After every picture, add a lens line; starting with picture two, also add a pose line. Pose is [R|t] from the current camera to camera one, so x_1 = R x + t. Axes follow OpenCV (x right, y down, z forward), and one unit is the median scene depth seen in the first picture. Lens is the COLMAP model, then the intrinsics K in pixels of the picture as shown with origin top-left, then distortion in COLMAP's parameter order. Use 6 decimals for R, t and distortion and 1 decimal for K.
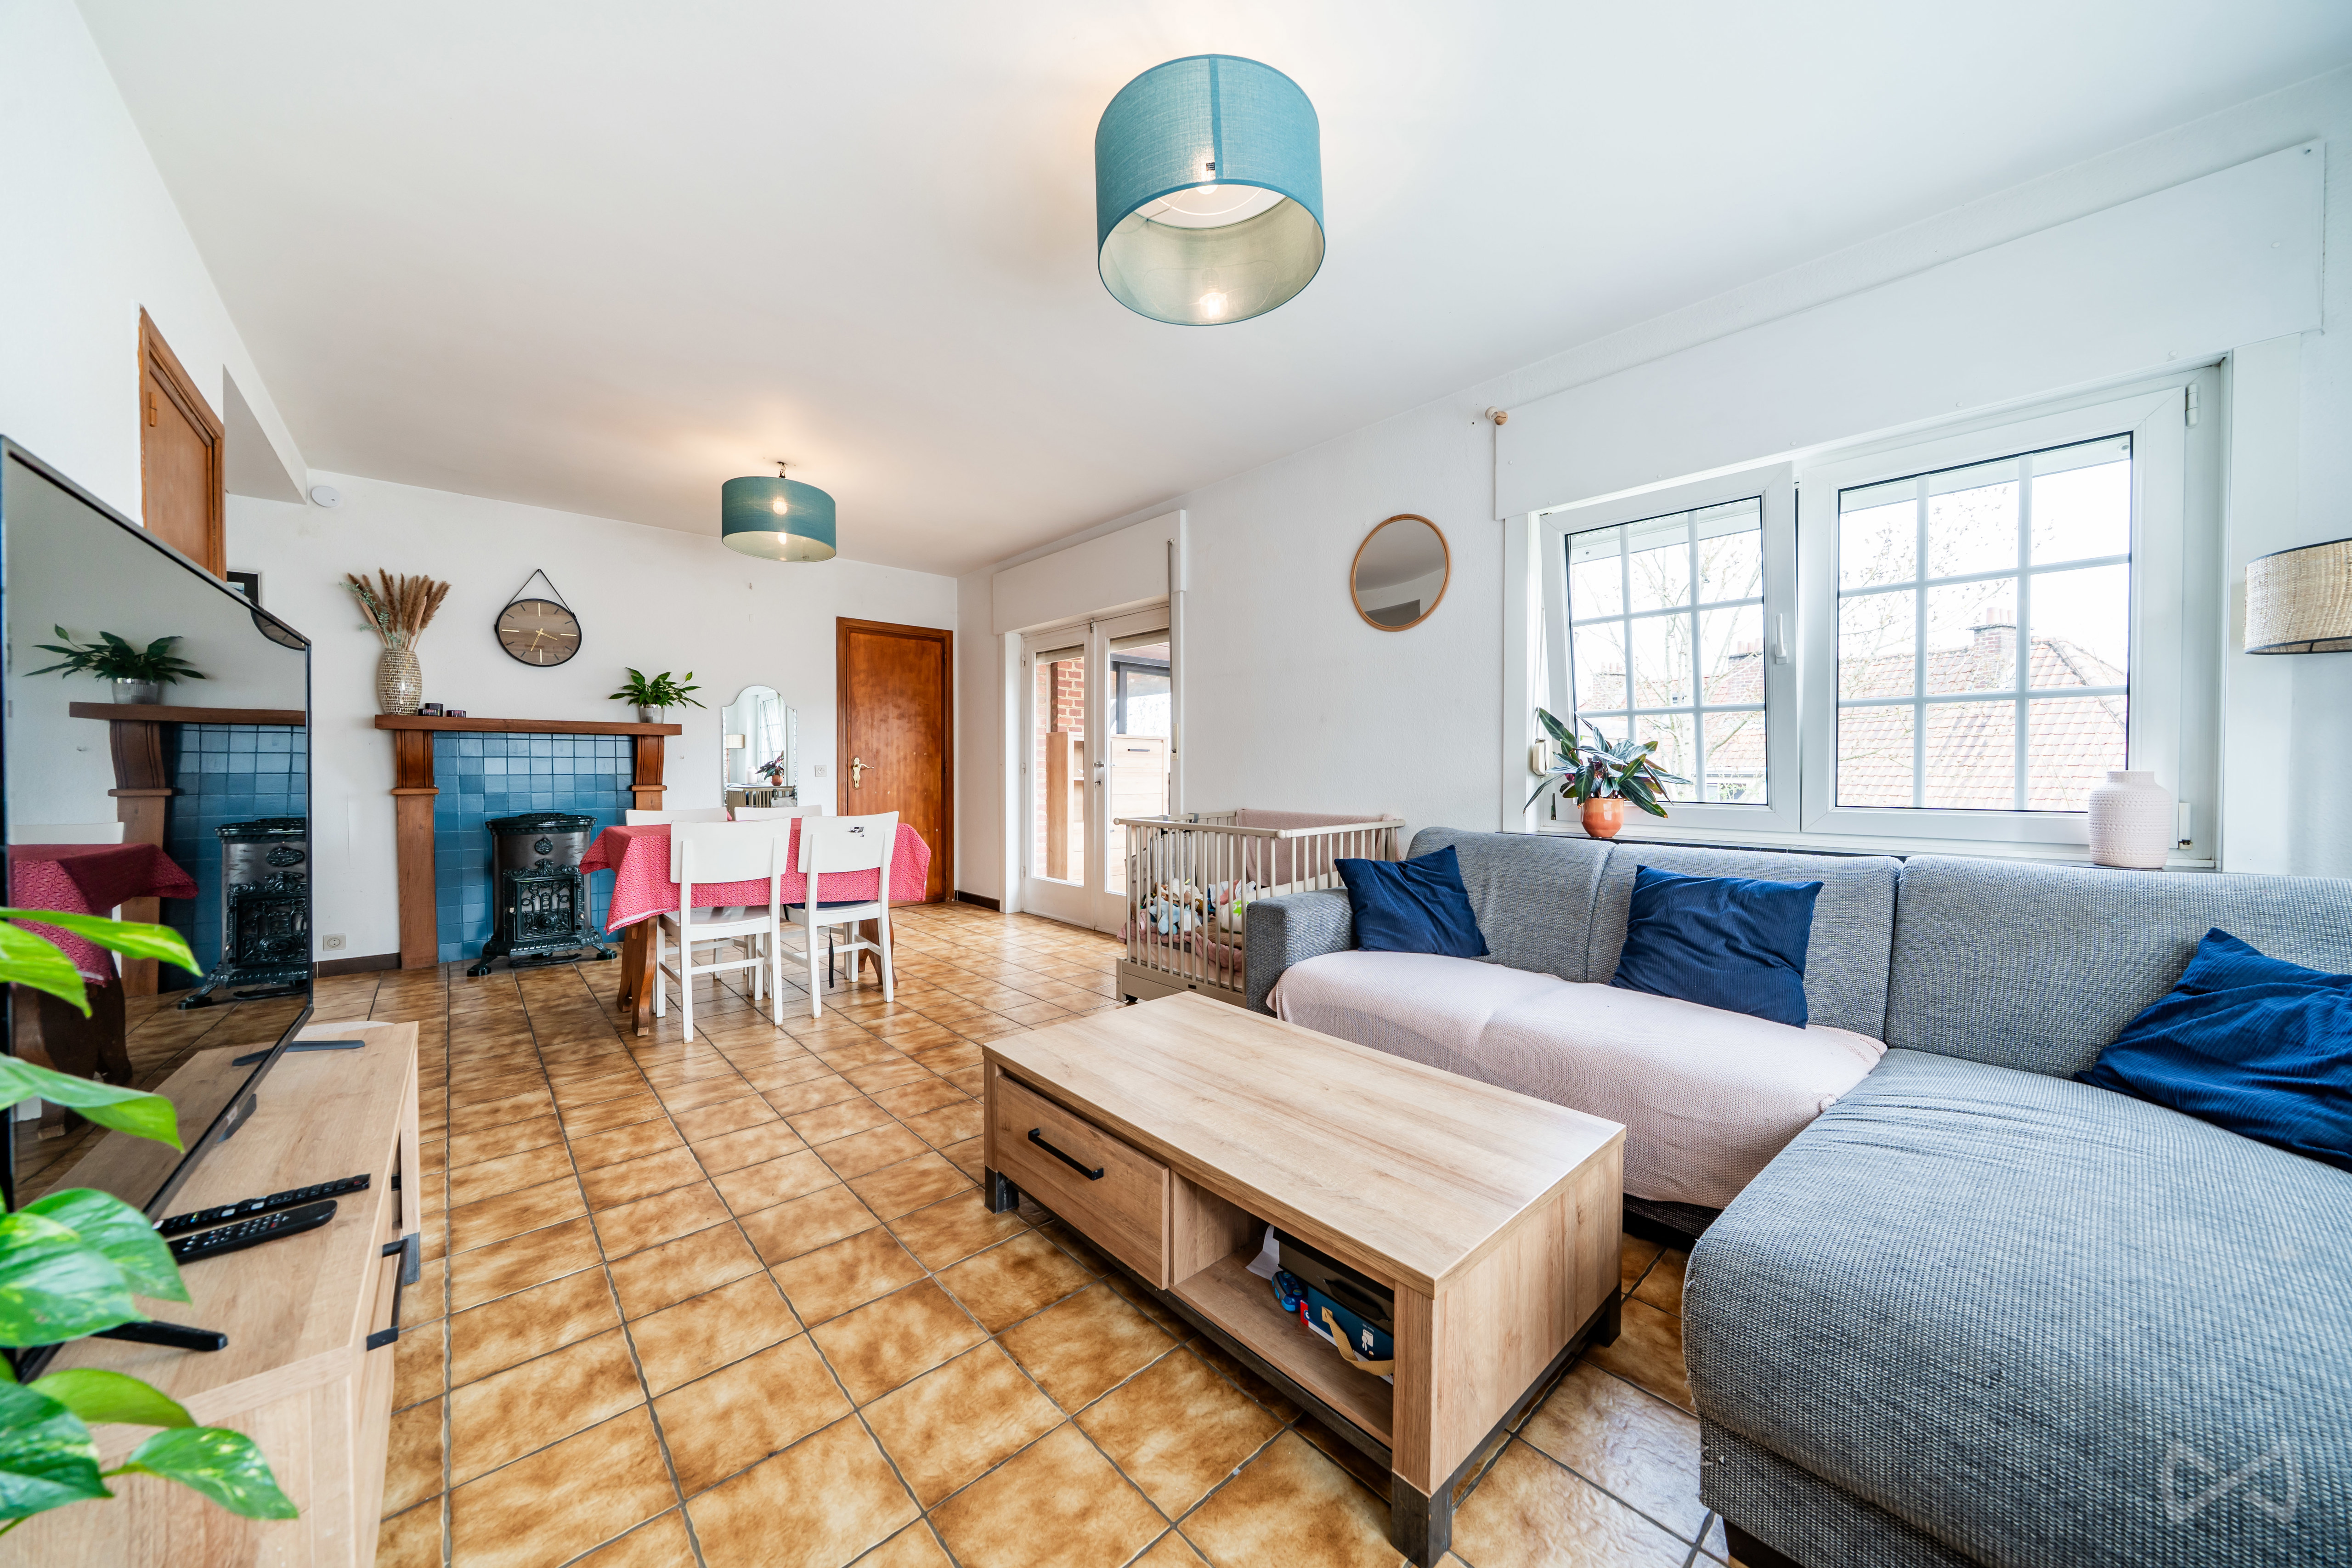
lens RADIAL K [[802.5, 0, 1175.4], [0, 802.5, 777.9], [0, 0, 1]] dist [-0.002193, -0.000046]
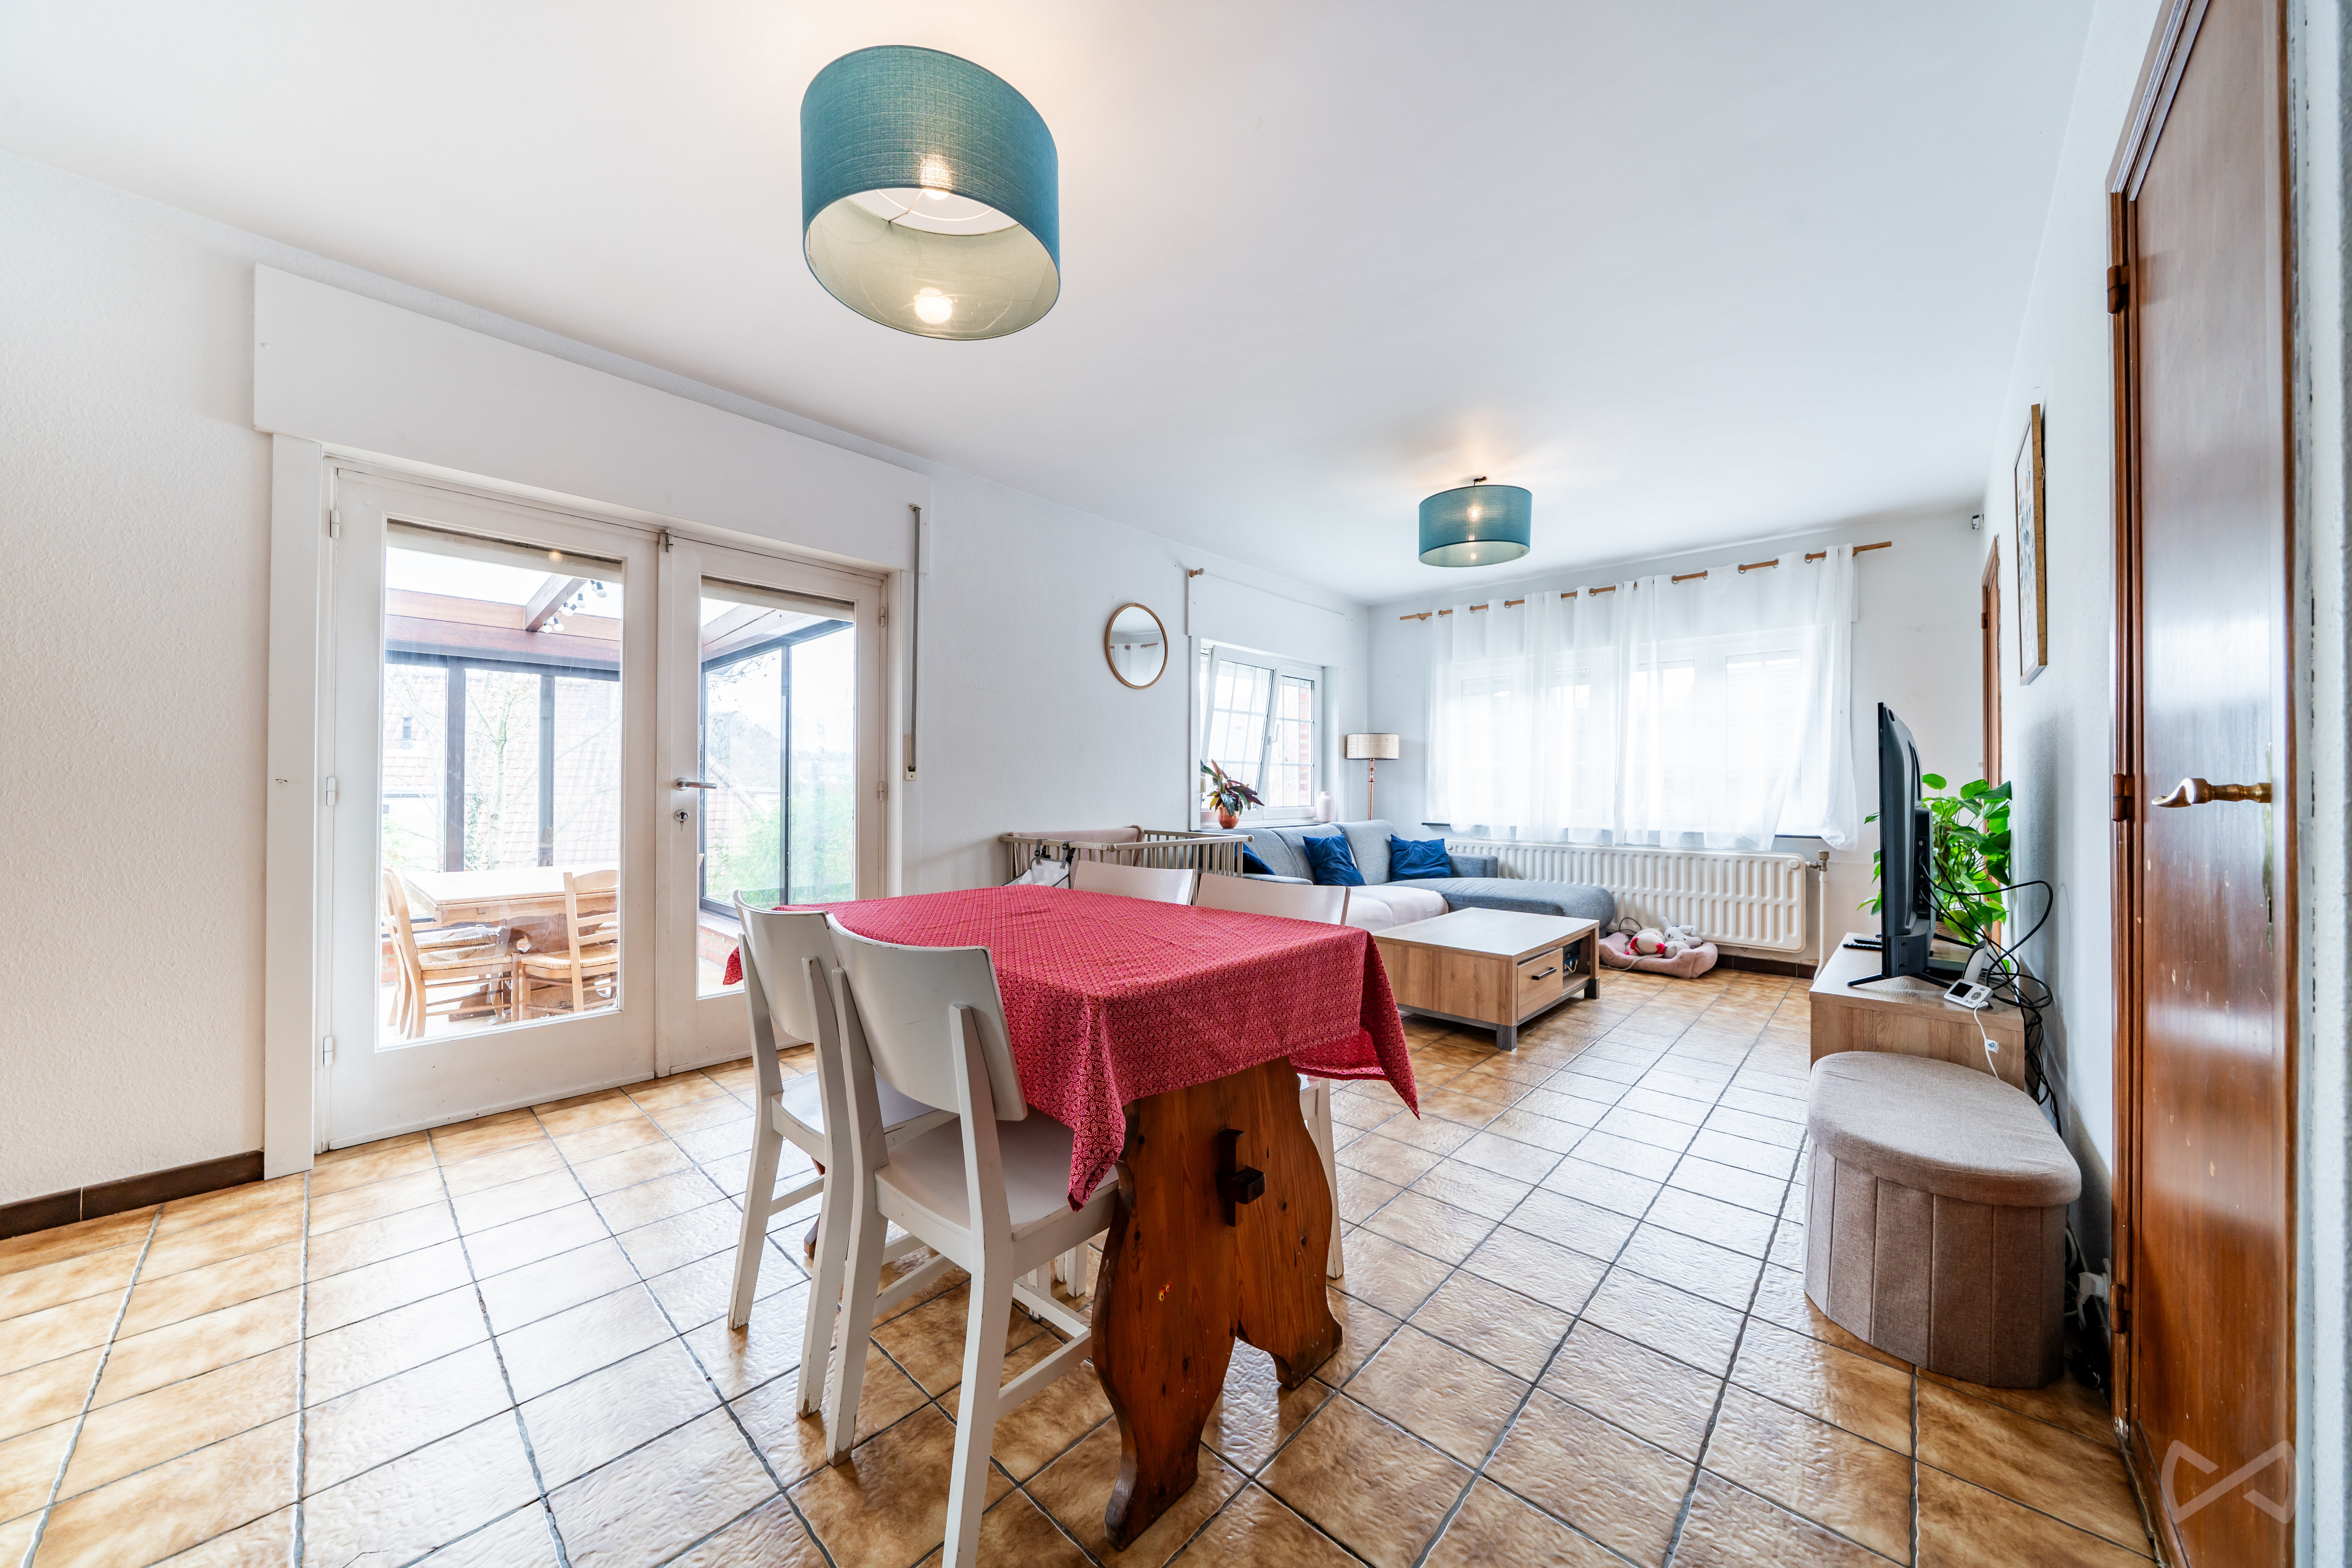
lens RADIAL K [[802.5, 0, 1177.5], [0, 802.5, 787.4], [0, 0, 1]] dist [-0.002193, -0.000046]
pose [[-0.086648, 0.004807, 0.996227, -1.325426], [0.010625, 0.999936, -0.003900, -0.015982], [-0.996182, 0.010247, -0.086694, 1.312837]]
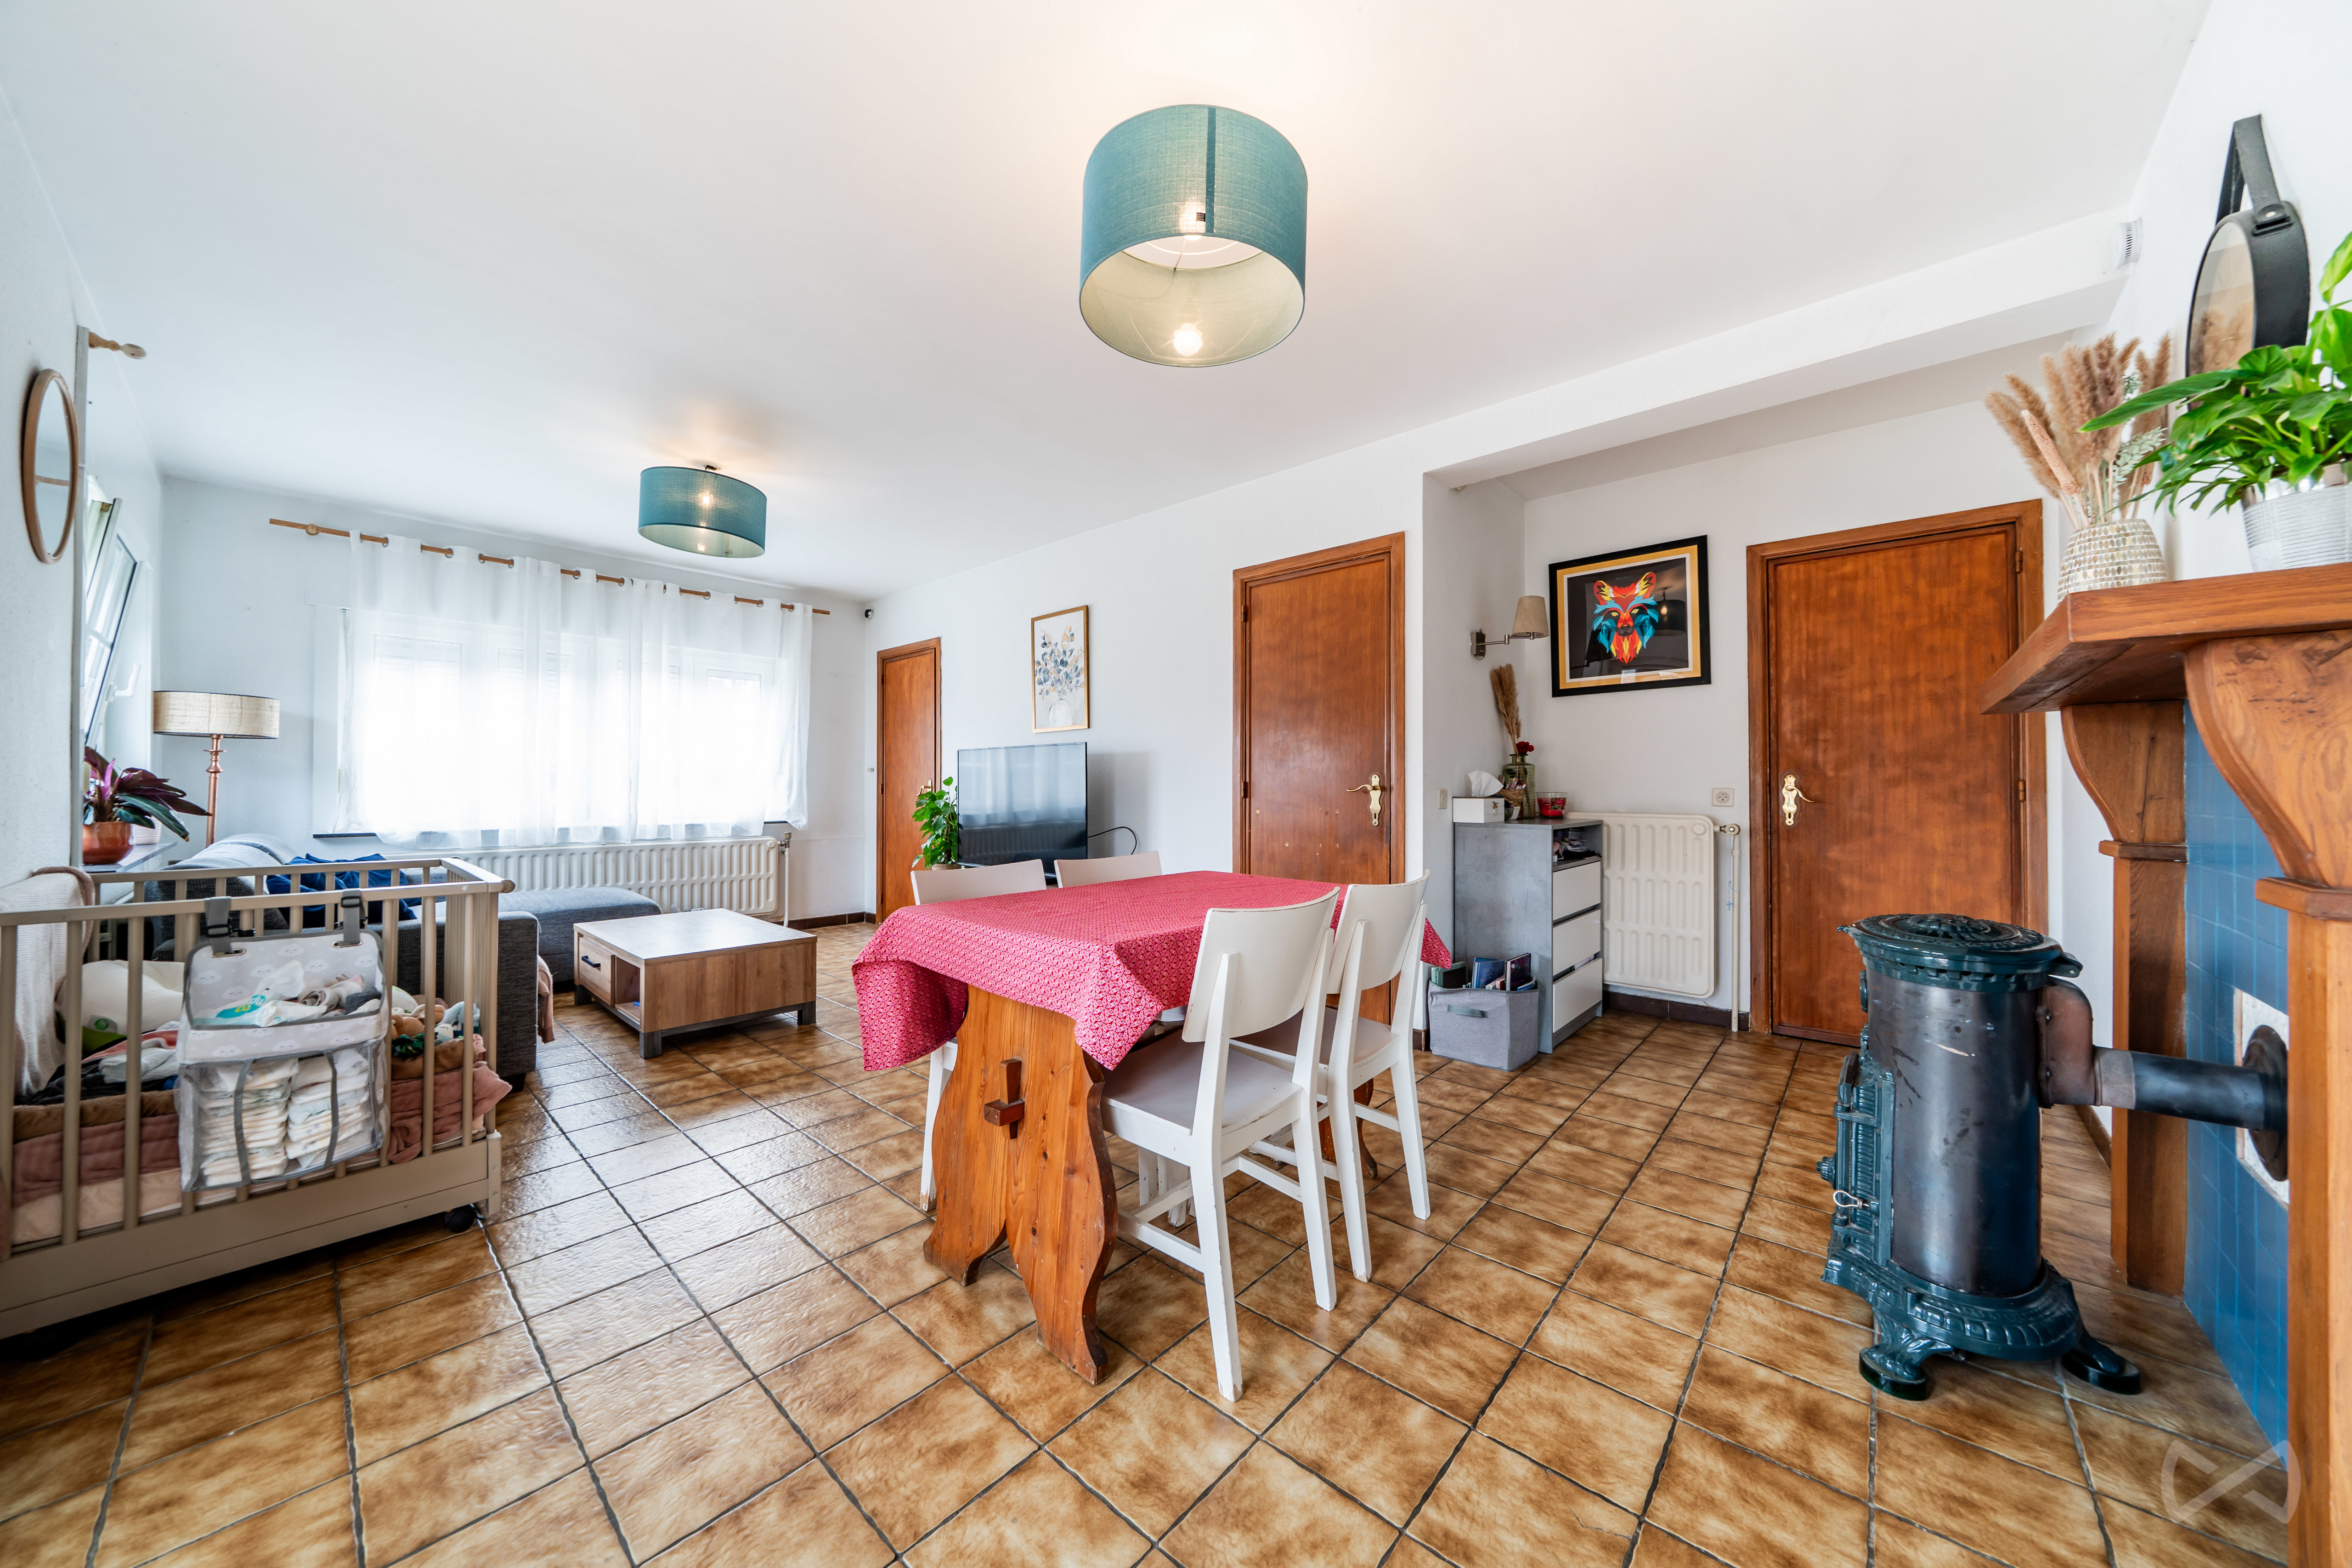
lens RADIAL K [[802.5, 0, 1177.3], [0, 802.5, 778.9], [0, 0, 1]] dist [-0.002193, -0.000046]
pose [[-0.993978, 0.000355, -0.109576, -0.611539], [-0.000193, 0.999988, 0.004991, -0.032281], [0.109577, 0.004982, -0.993966, 2.112223]]
